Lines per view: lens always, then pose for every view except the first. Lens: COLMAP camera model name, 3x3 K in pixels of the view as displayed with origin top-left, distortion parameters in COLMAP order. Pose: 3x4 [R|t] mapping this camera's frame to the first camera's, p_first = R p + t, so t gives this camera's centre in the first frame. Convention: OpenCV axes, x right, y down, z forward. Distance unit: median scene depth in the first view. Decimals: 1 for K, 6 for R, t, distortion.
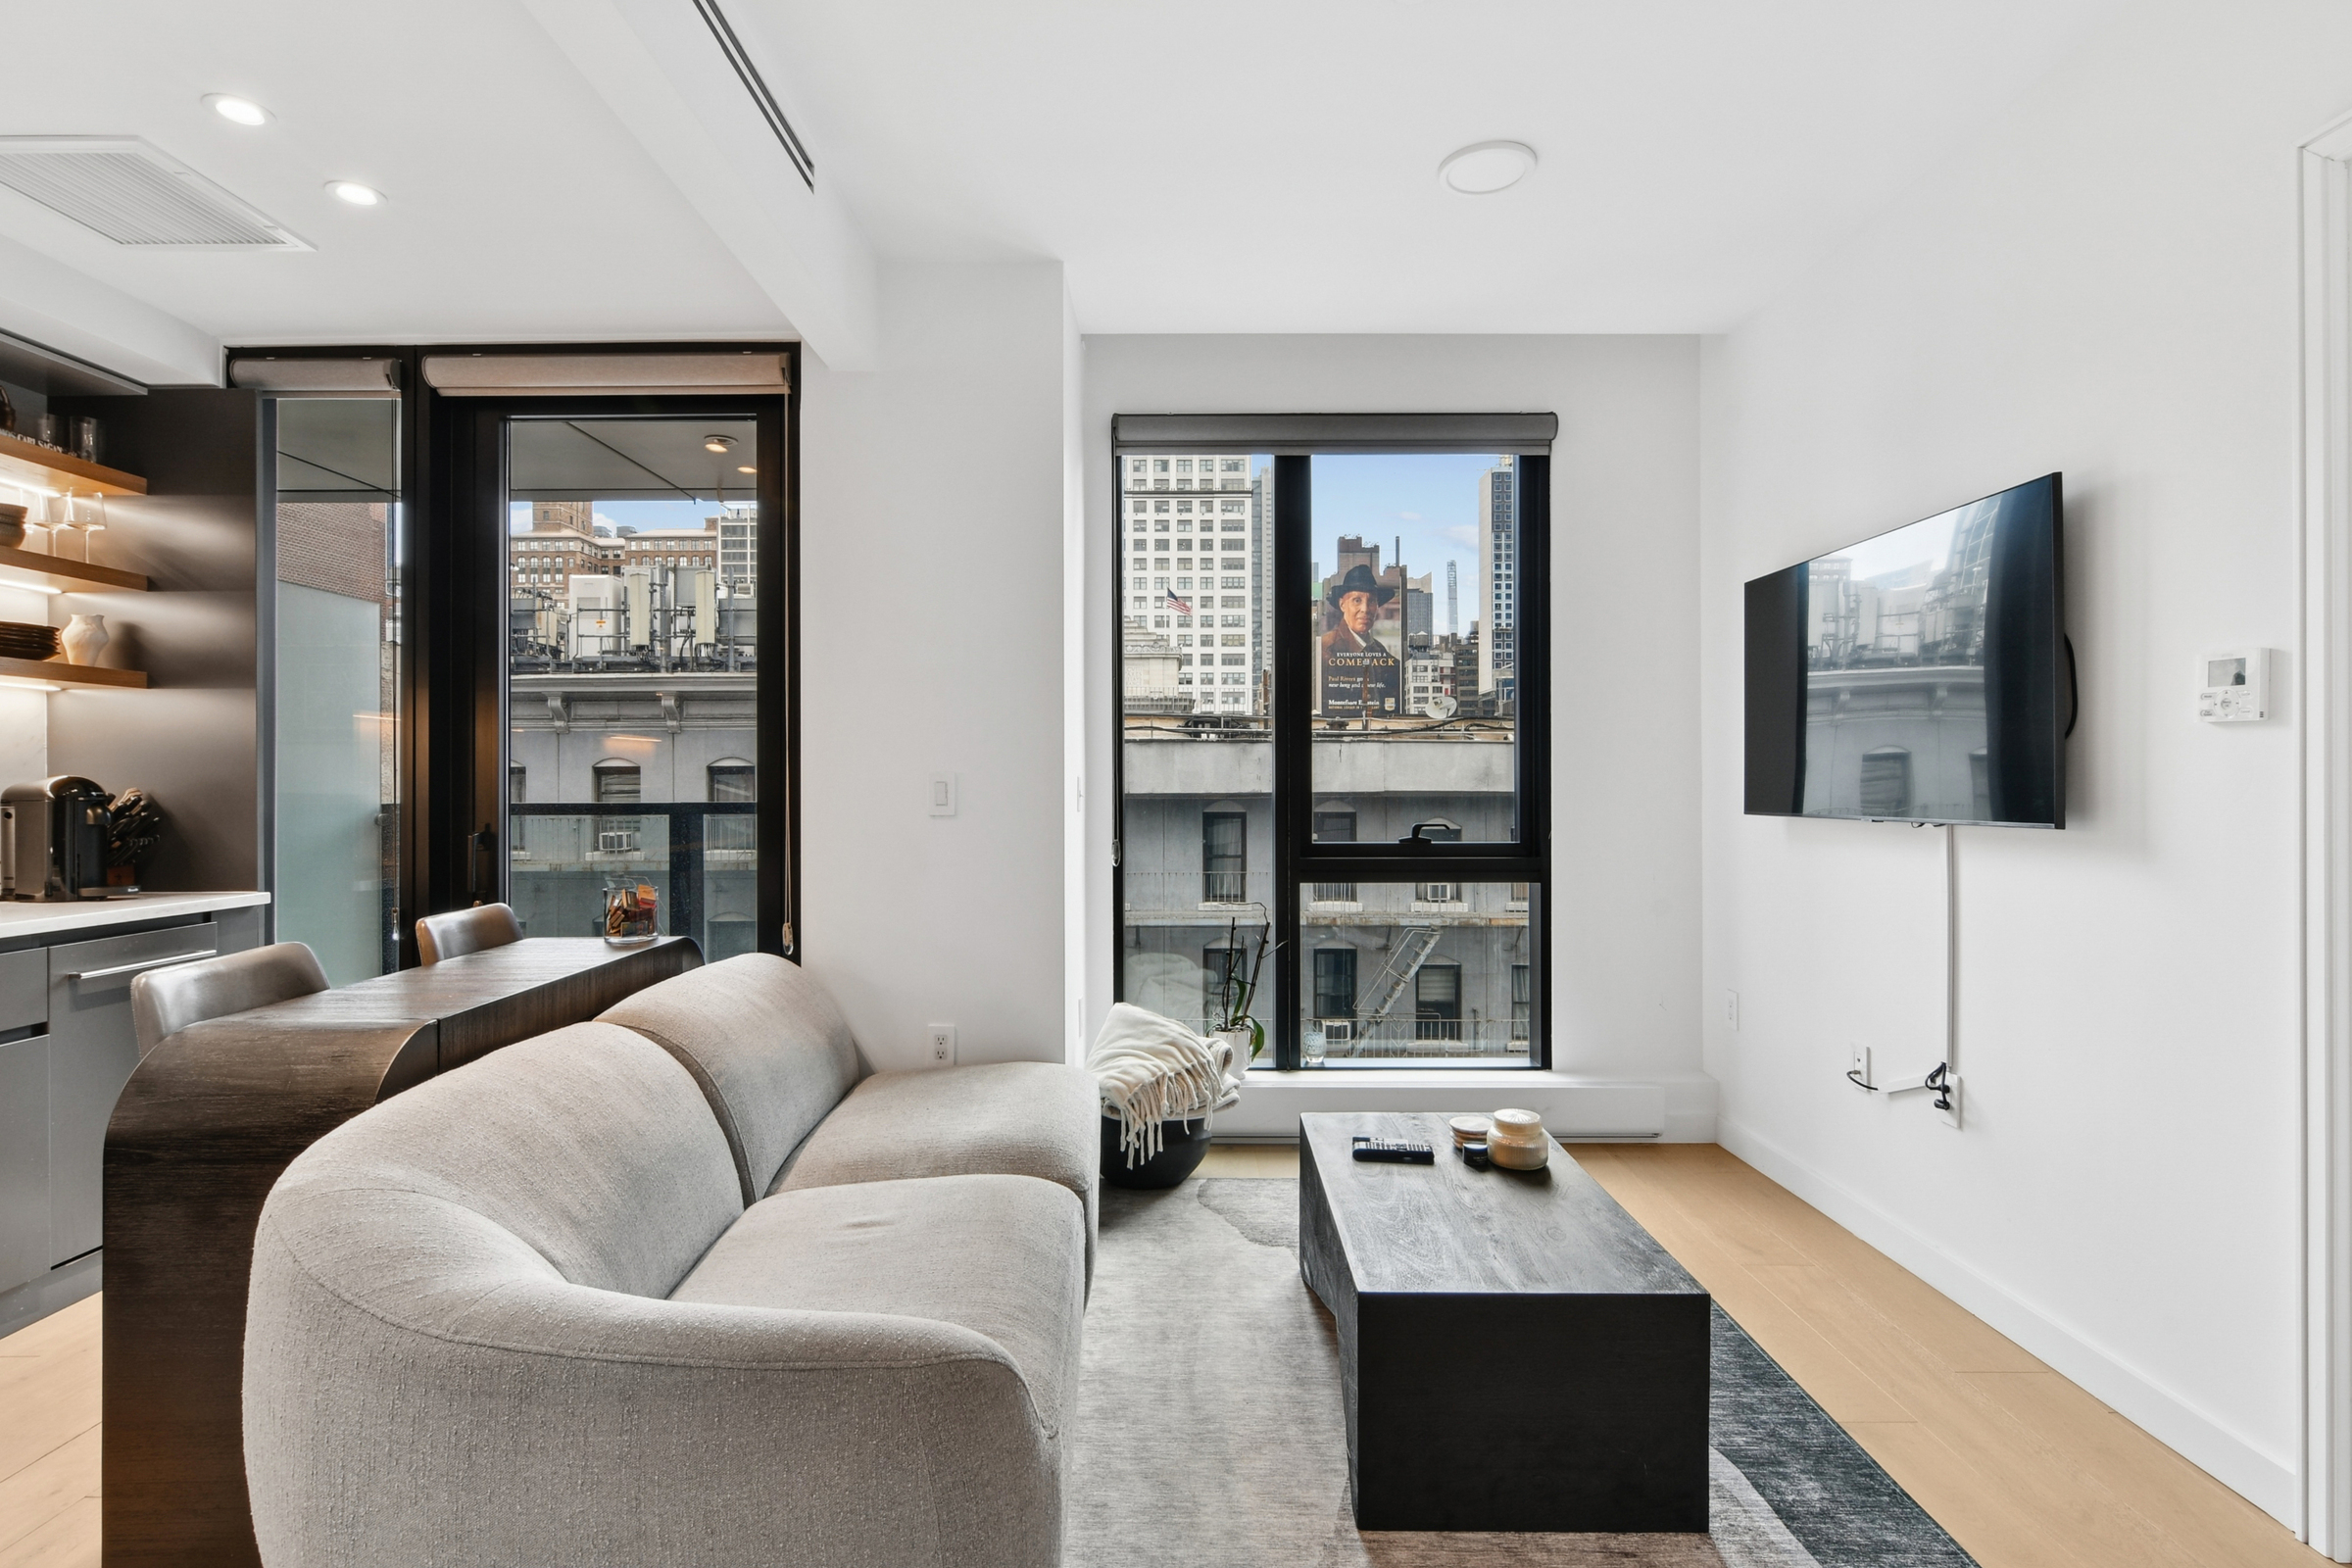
lens RADIAL K [[1159.6, 0, 1184.2], [0, 1159.6, 787.8], [0, 0, 1]] dist [-0.003186, -0.000327]
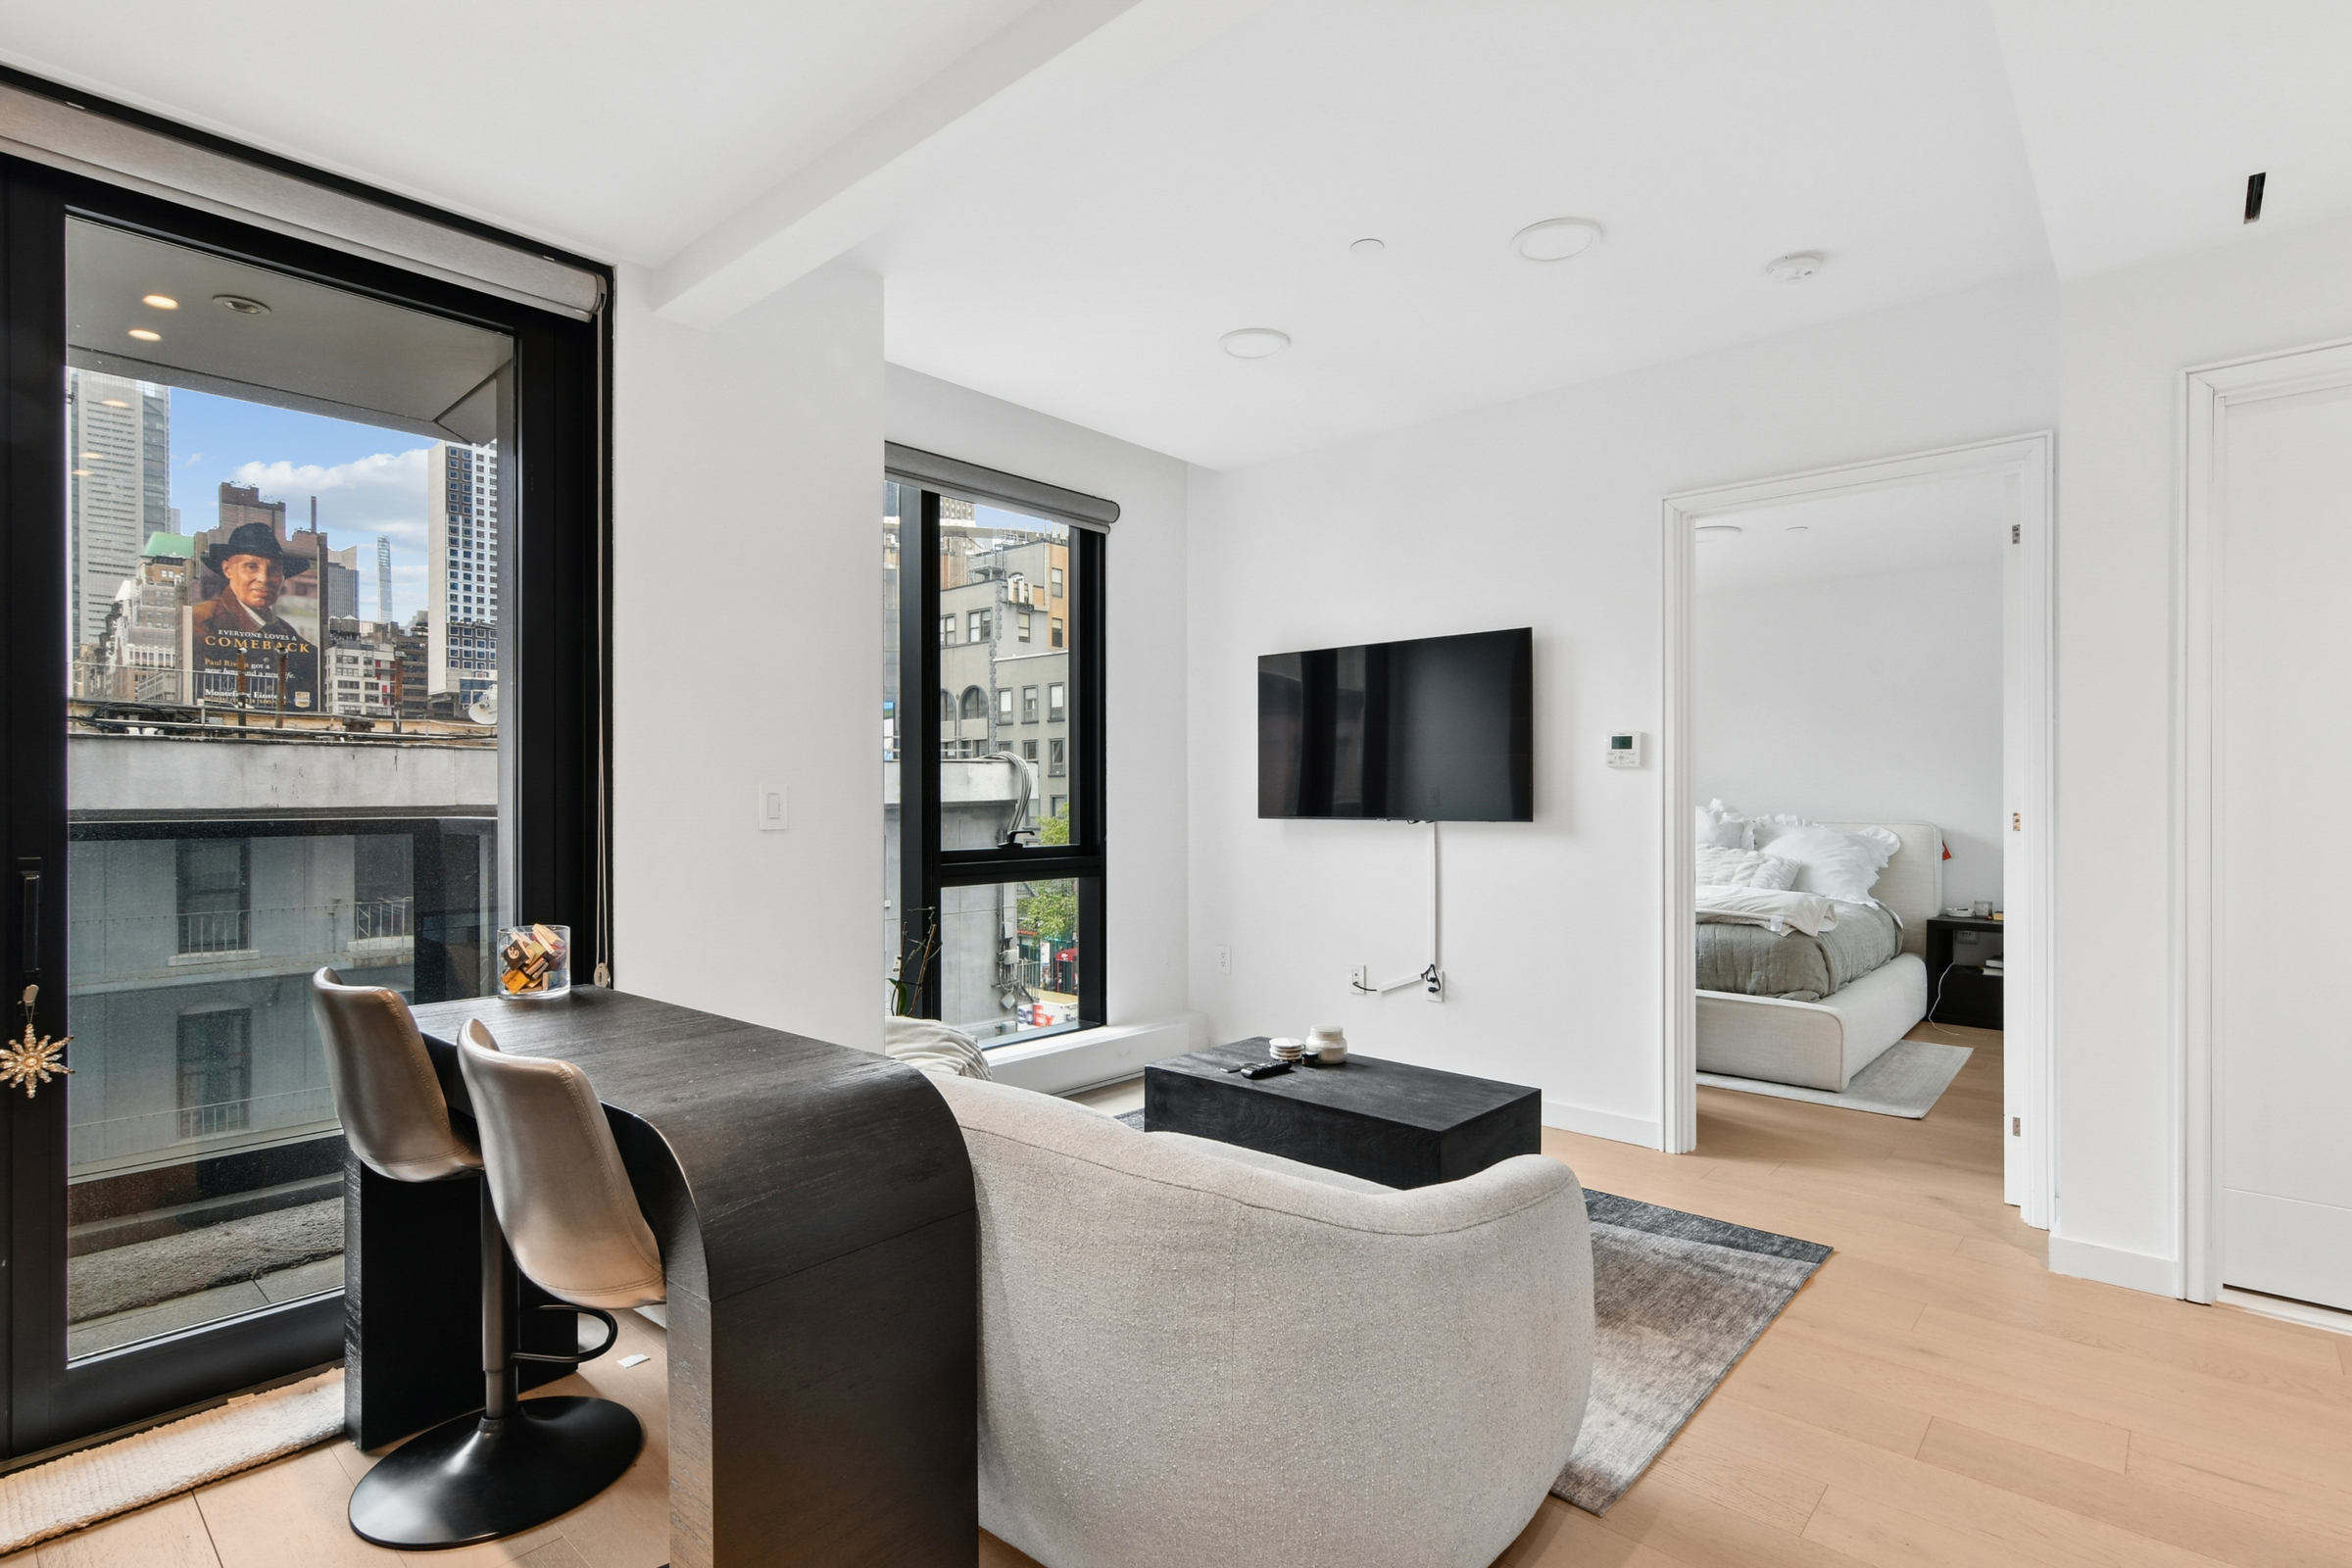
lens RADIAL K [[1140.5, 0, 1179.9], [0, 1140.5, 802.1], [0, 0, 1]] dist [-0.005222, 0.003779]
pose [[0.666142, -0.001664, 0.745823, -0.657304], [0.001046, 0.999999, 0.001296, 0.001062], [-0.745824, -0.000083, 0.666143, 0.143980]]
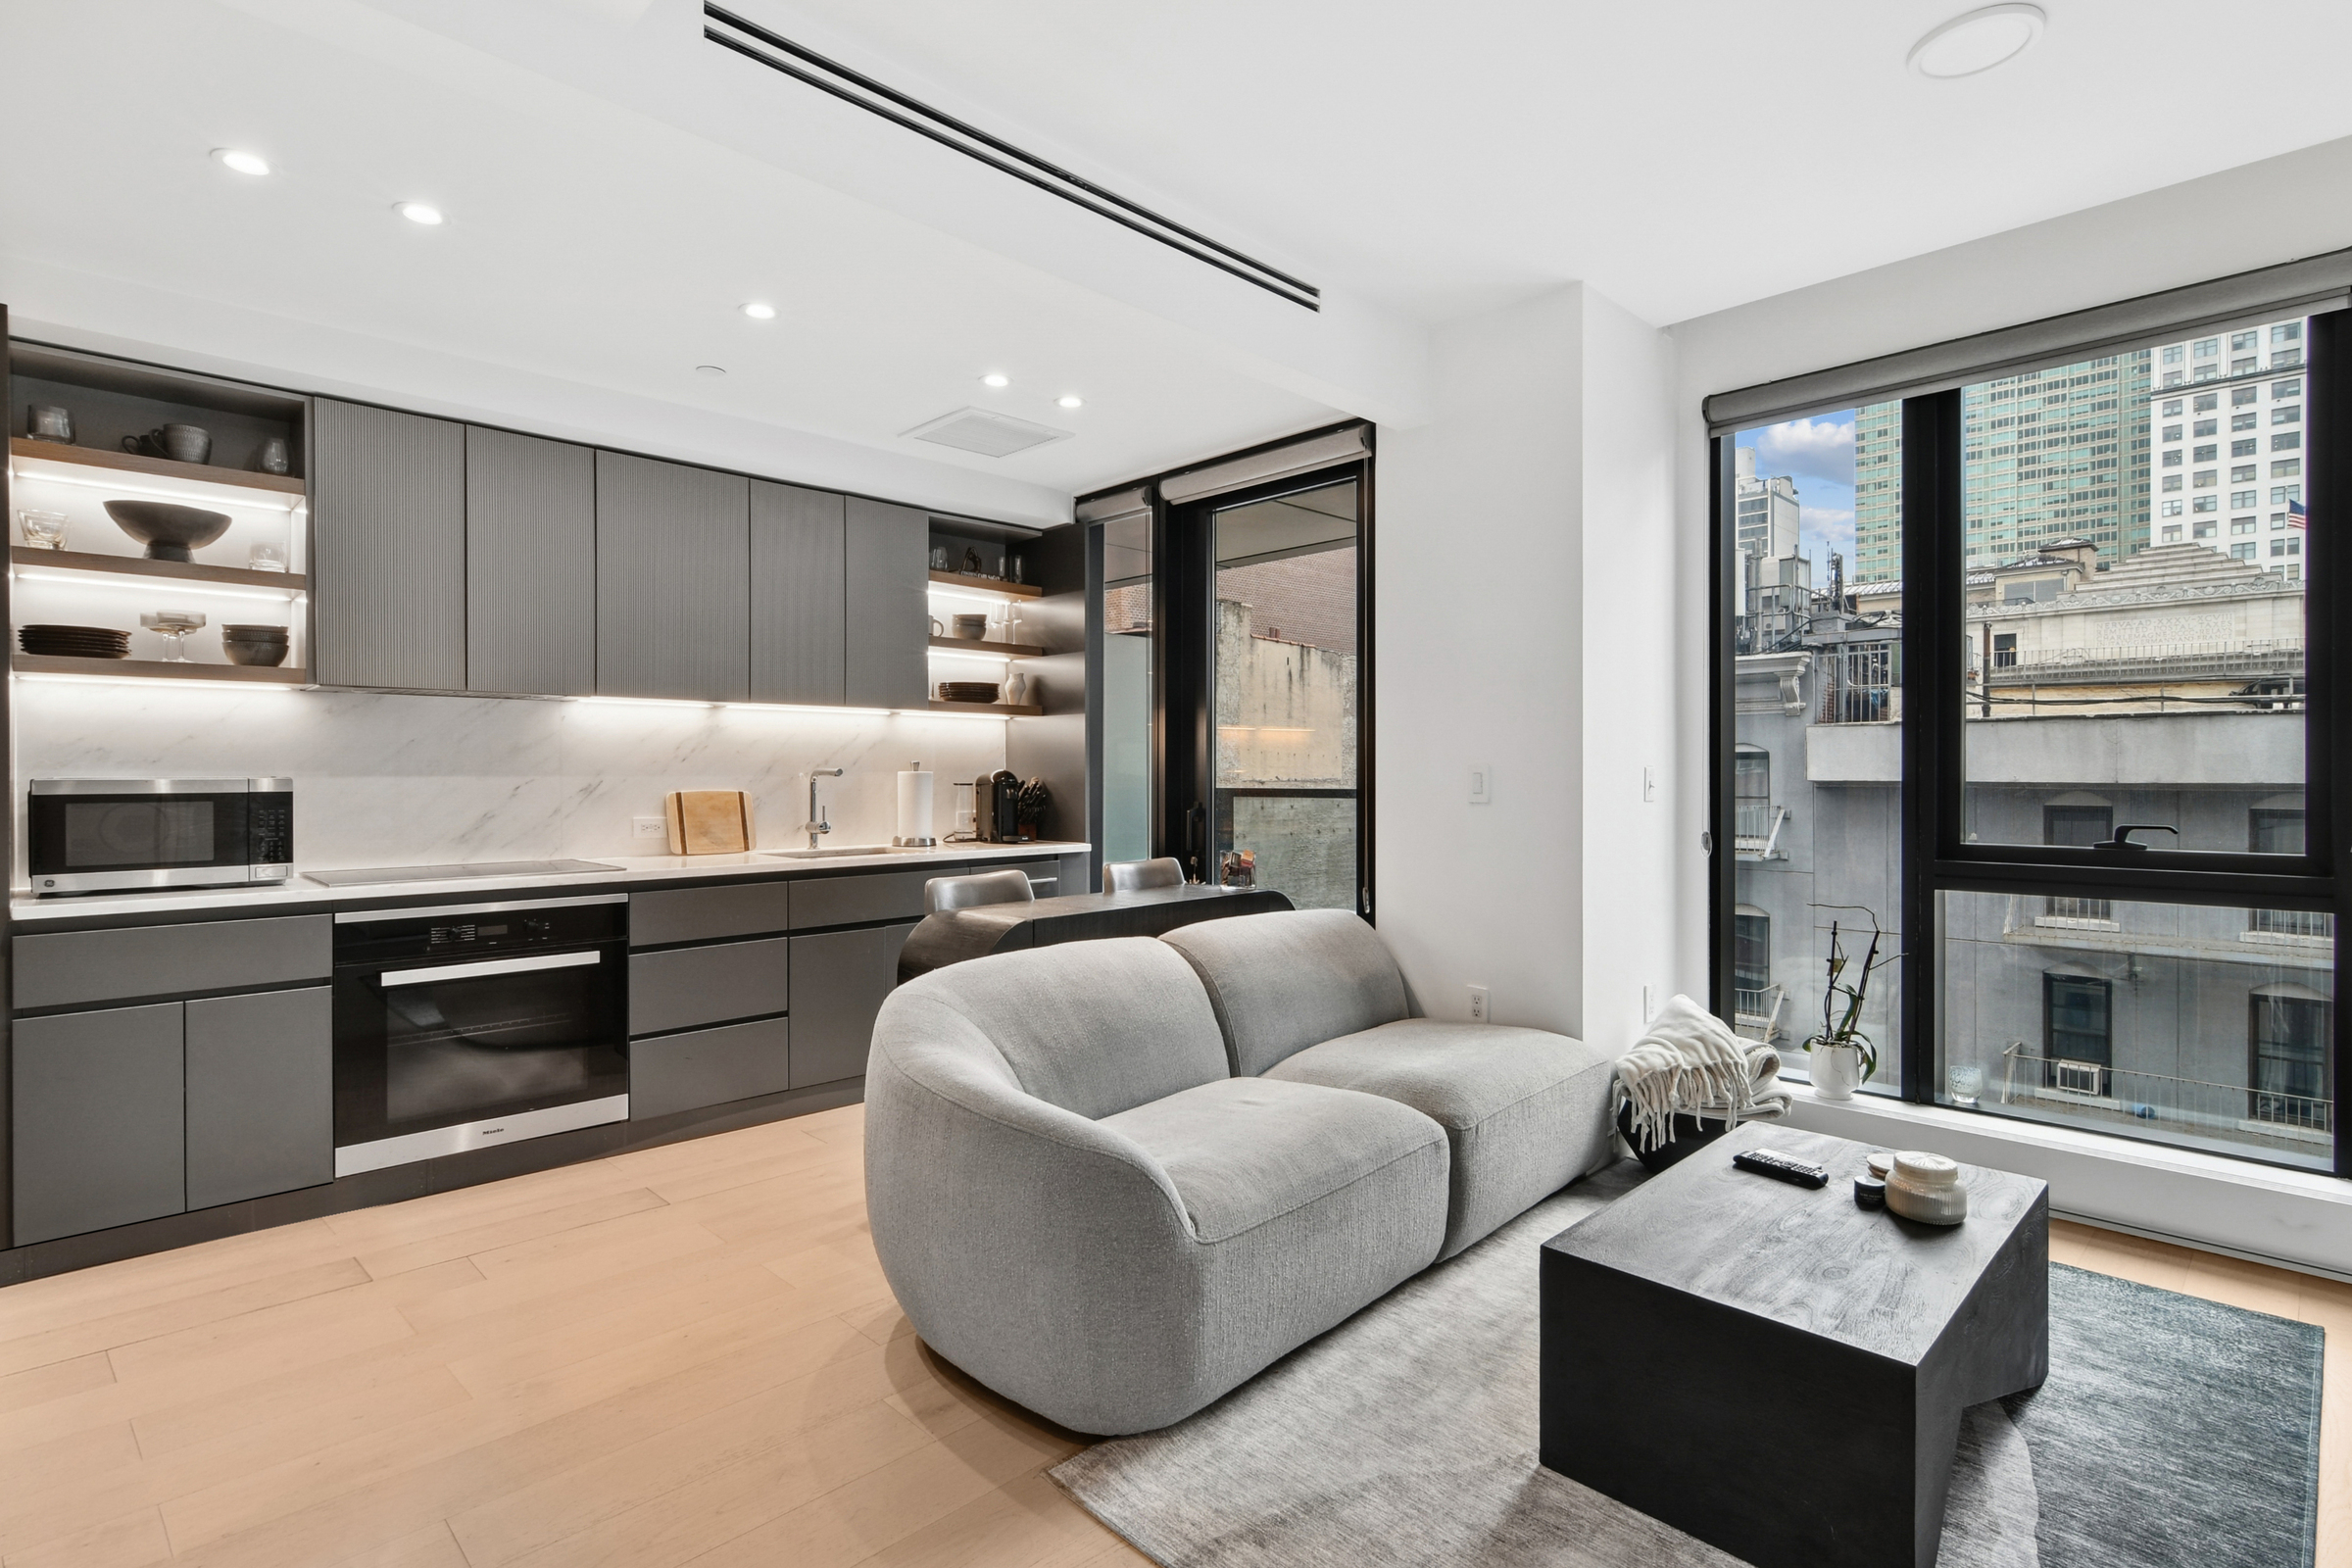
lens RADIAL K [[1140.5, 0, 1174.6], [0, 1140.5, 779.6], [0, 0, 1]] dist [-0.005222, 0.003779]
pose [[0.702451, 0.003408, -0.711724, 0.367126], [-0.000454, 0.999990, 0.004340, -0.003167], [0.711732, -0.002725, 0.702445, 0.003758]]
